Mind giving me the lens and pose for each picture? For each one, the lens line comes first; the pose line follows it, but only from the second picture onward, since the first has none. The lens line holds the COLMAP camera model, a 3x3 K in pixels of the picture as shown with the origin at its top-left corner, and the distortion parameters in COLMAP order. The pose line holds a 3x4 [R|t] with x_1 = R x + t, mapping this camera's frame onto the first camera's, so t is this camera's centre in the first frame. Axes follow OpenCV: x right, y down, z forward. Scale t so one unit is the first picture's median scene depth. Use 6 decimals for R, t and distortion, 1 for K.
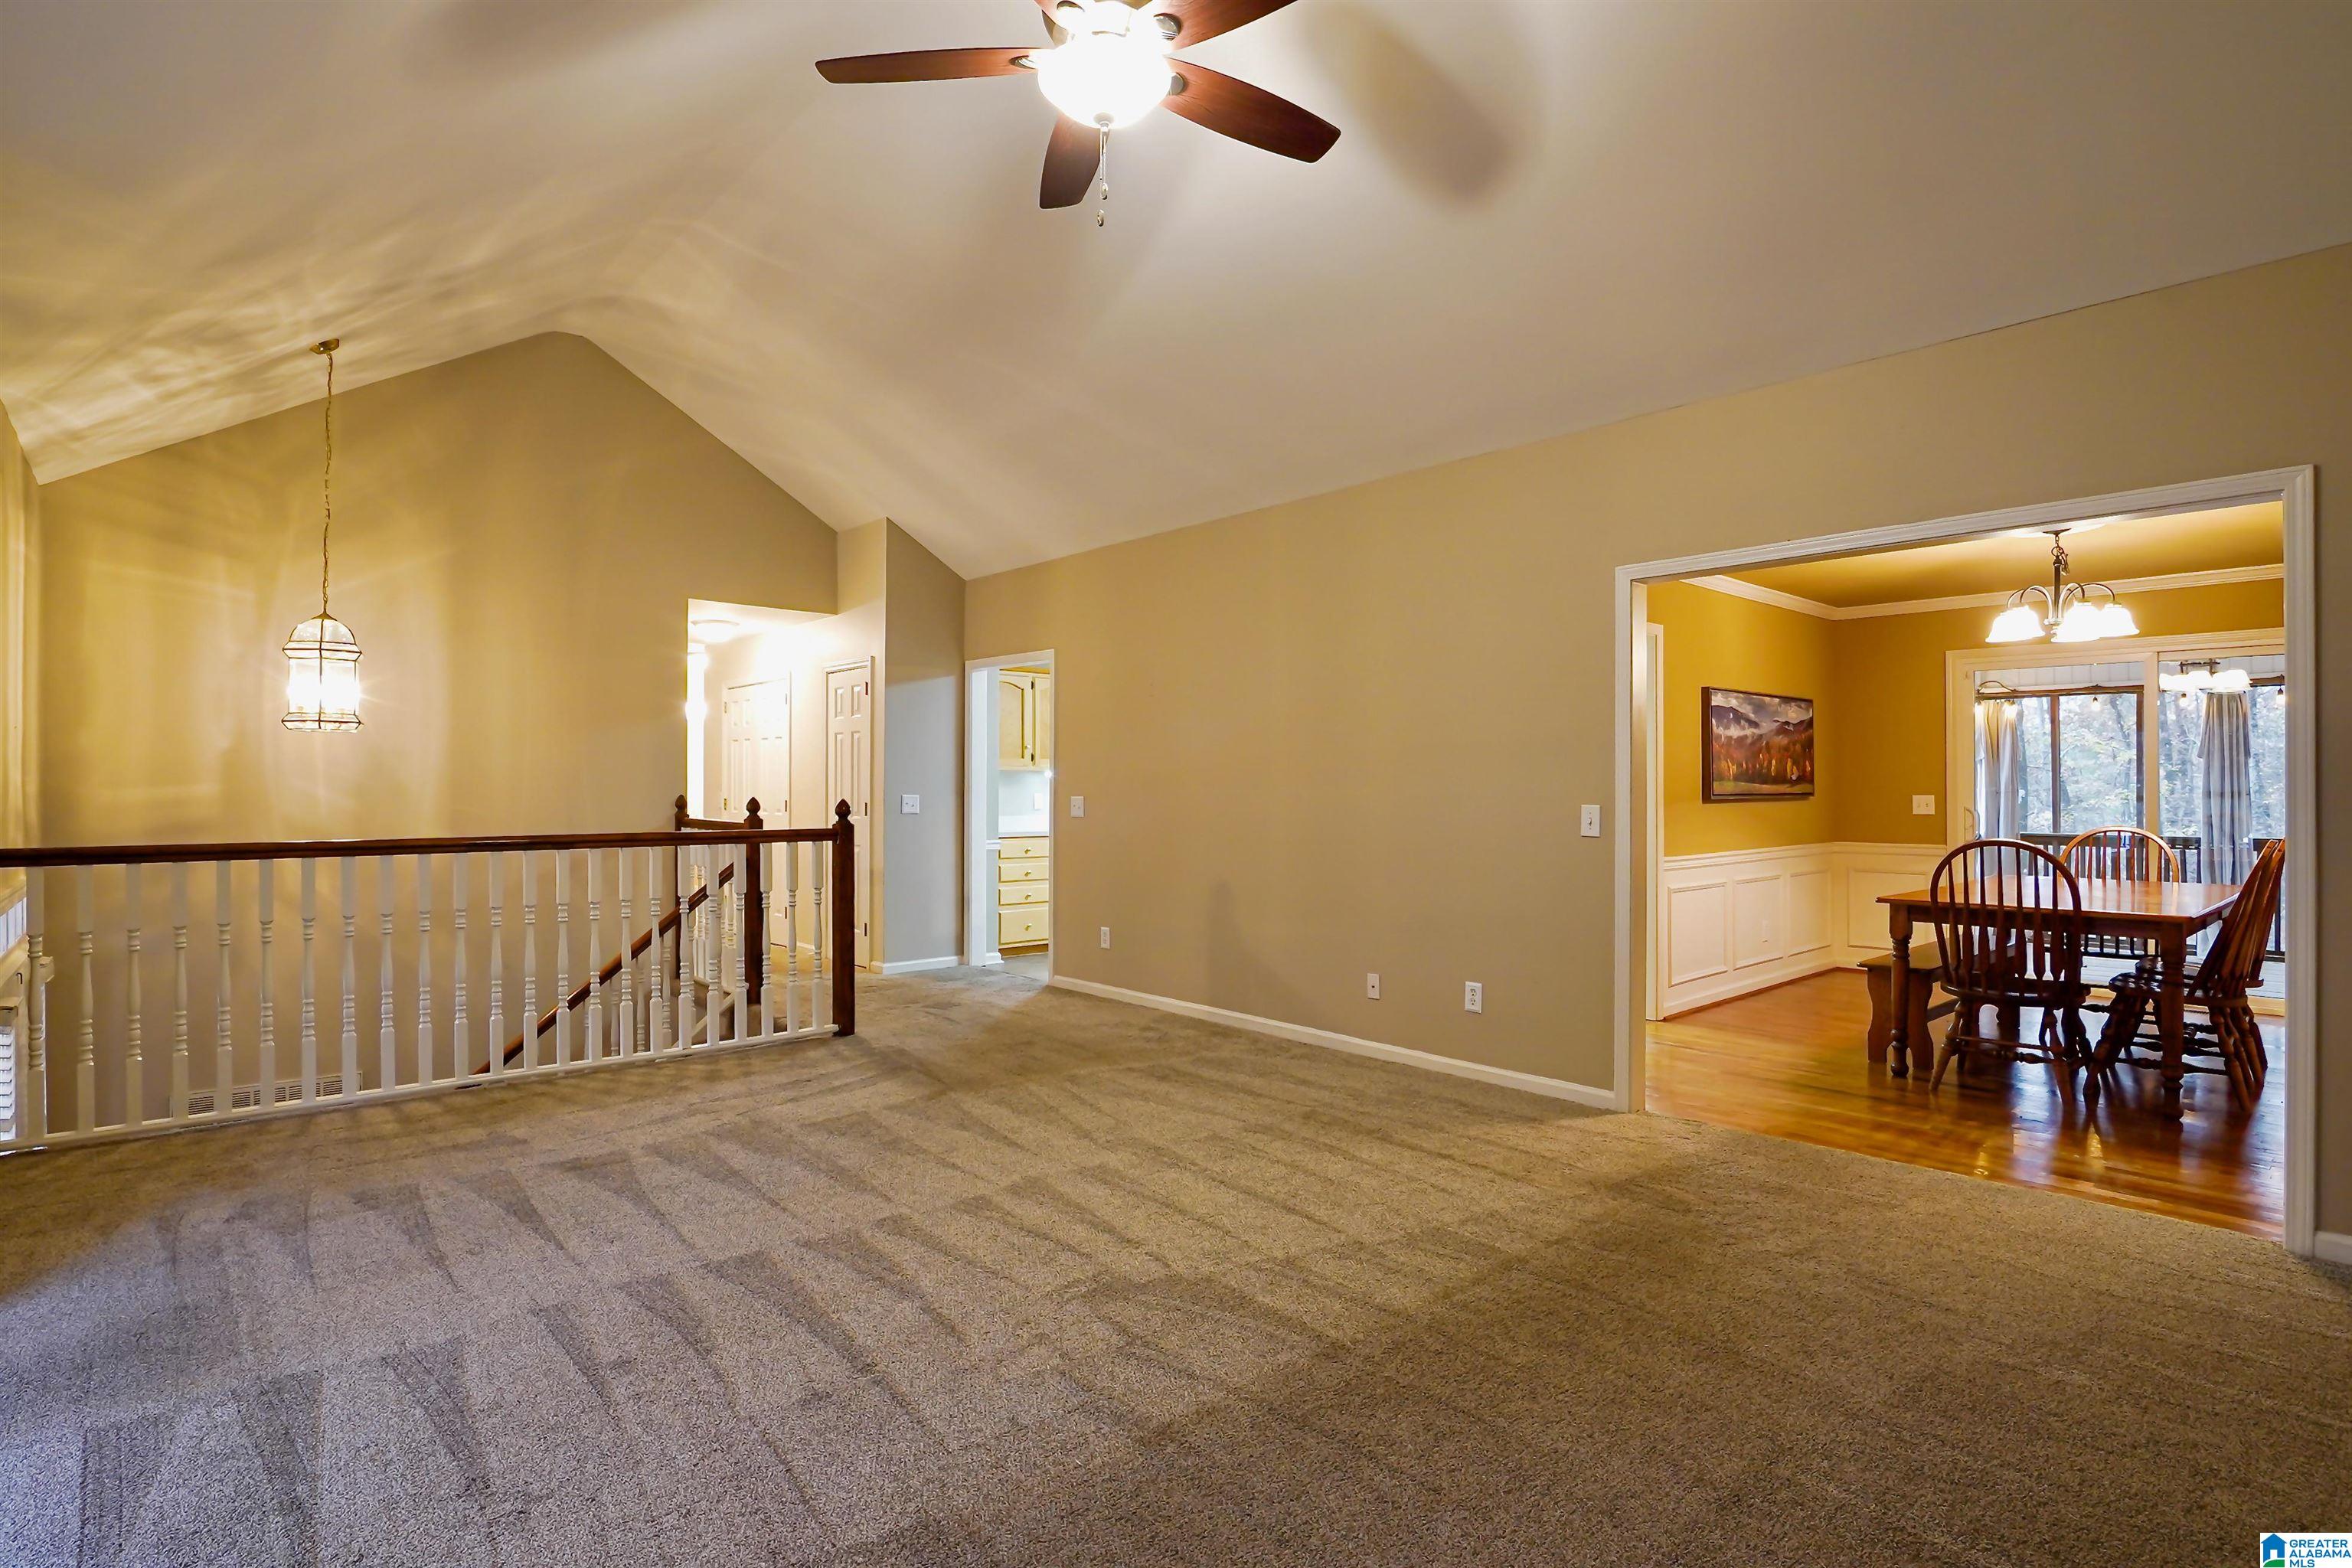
lens RADIAL K [[1161.6, 0, 1162.9], [0, 1161.6, 774.8], [0, 0, 1]] dist [-0.022563, -0.000508]
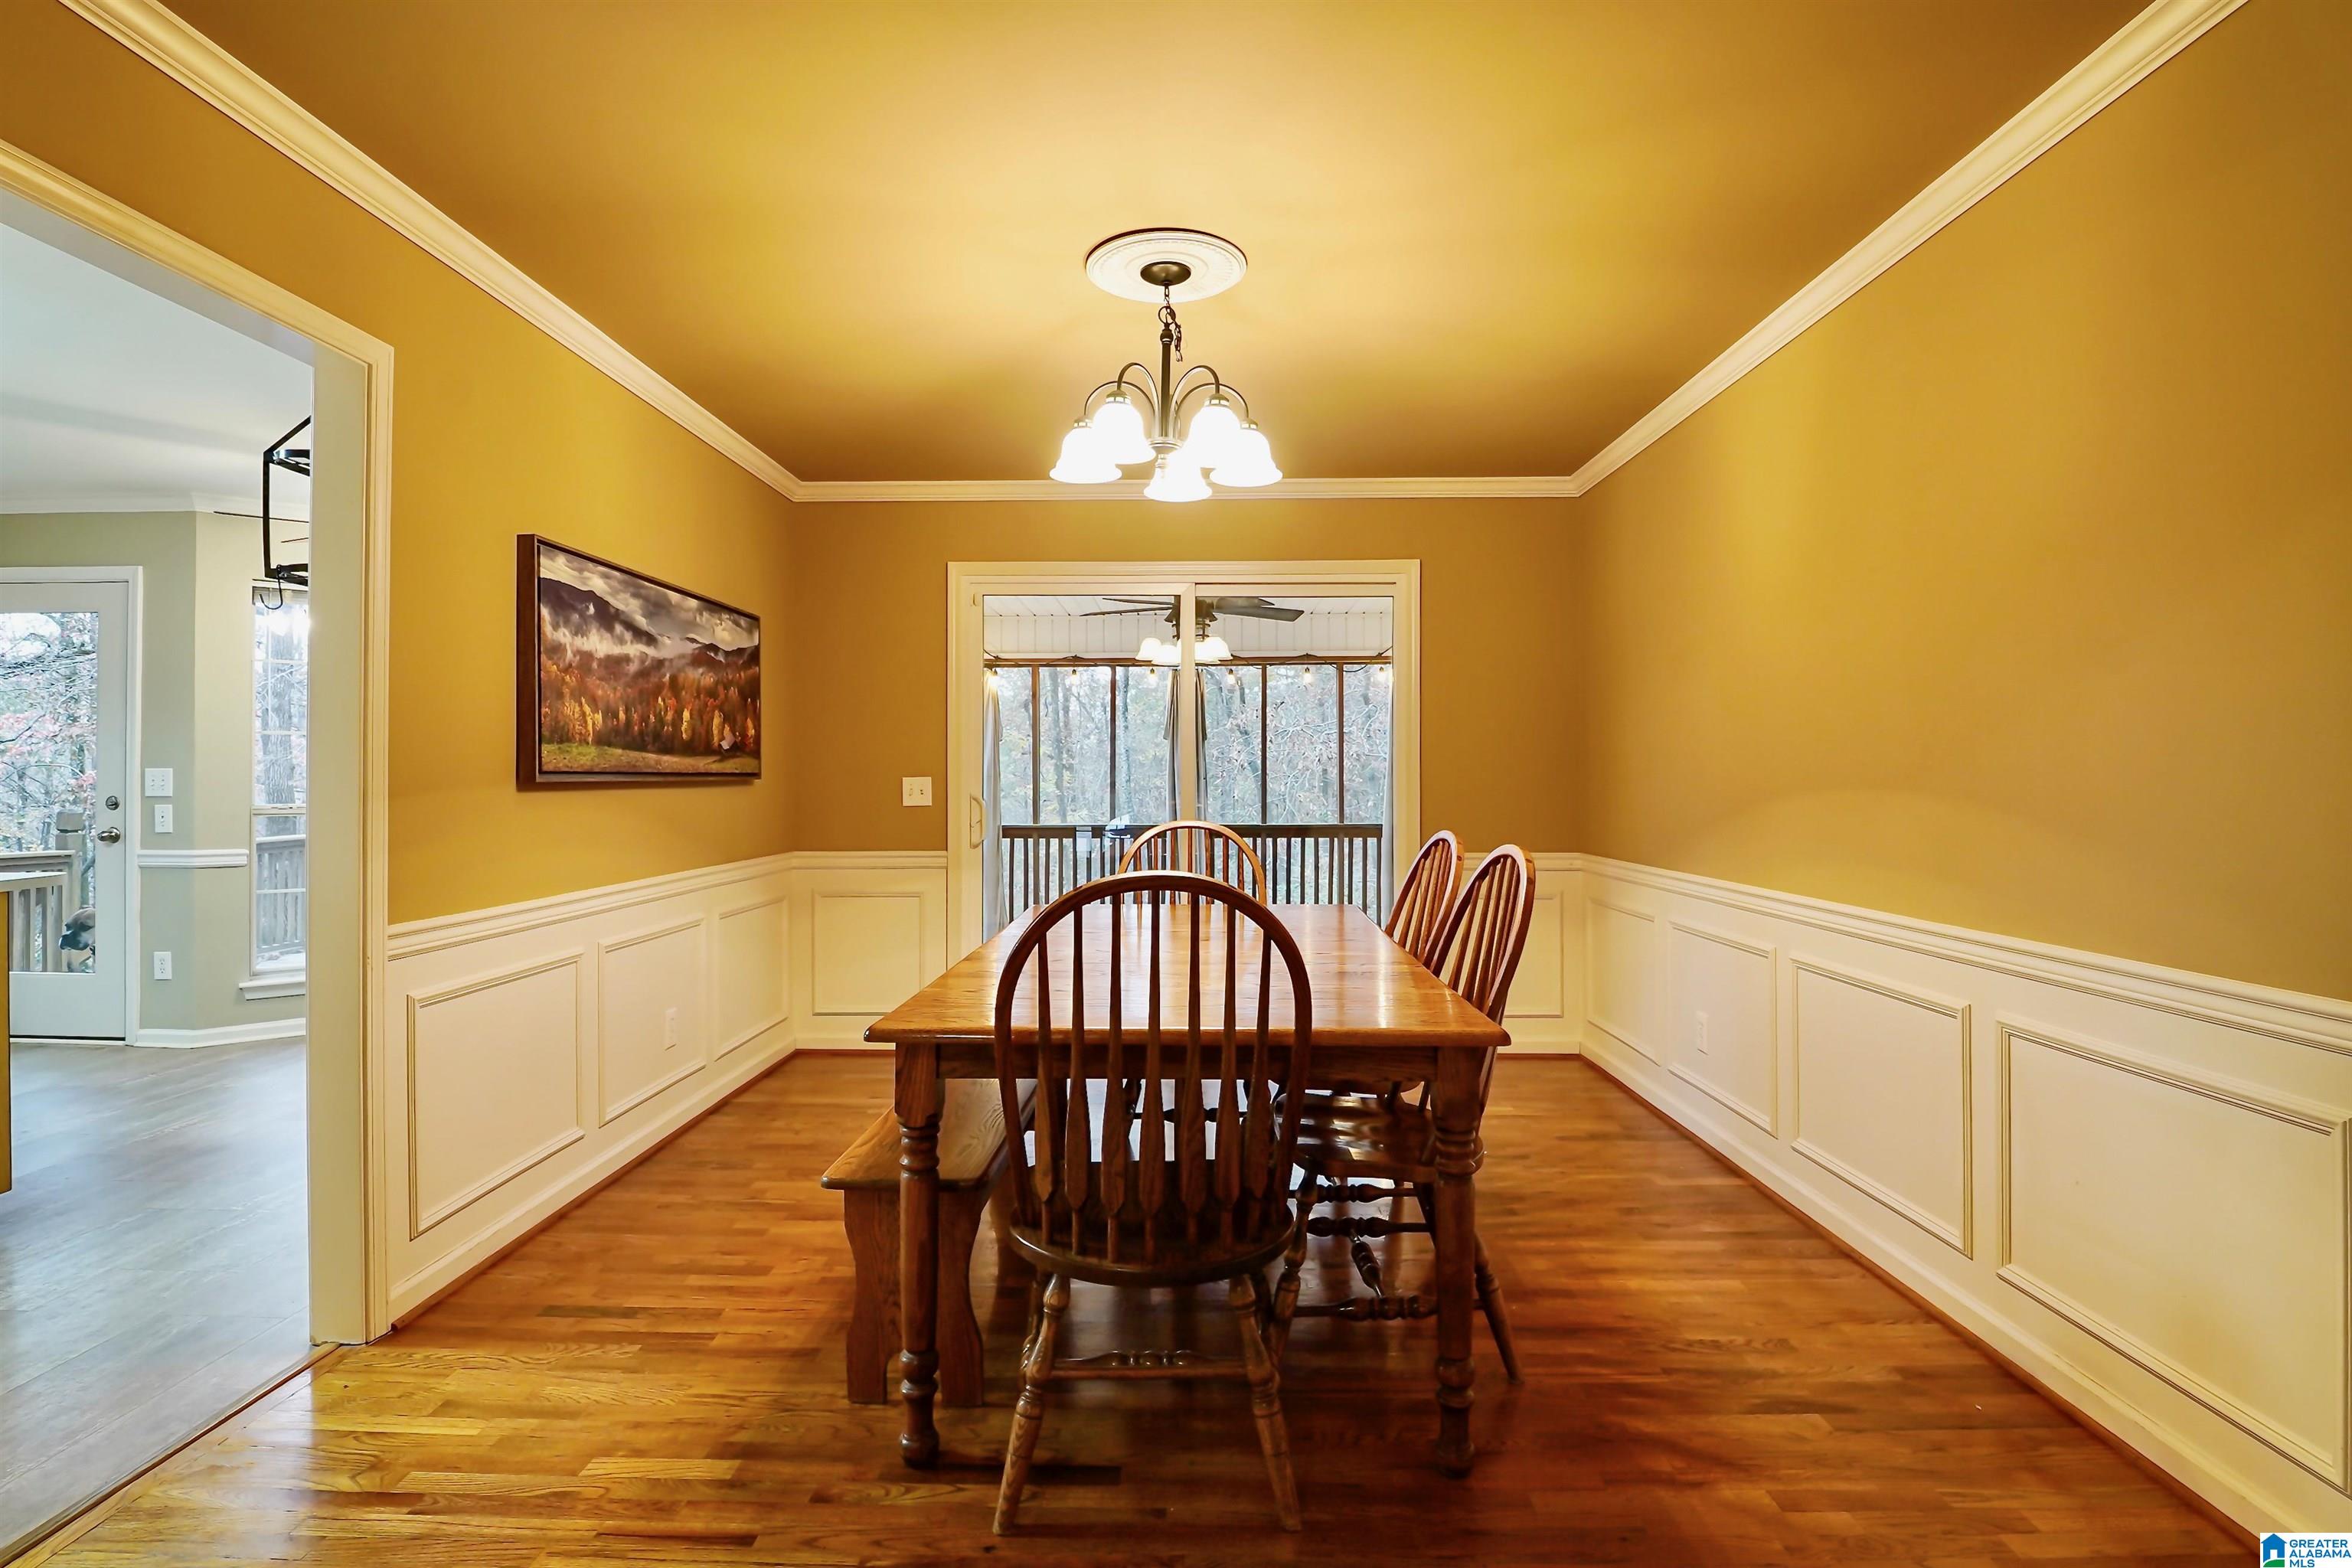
lens RADIAL K [[1181.1, 0, 1205.7], [0, 1181.1, 766.0], [0, 0, 1]] dist [-0.024629, -0.000687]
pose [[0.657222, 0.005836, 0.753674, 0.282341], [-0.003559, 0.999983, -0.004640, 0.015263], [-0.753689, 0.000368, 0.657232, 0.467716]]
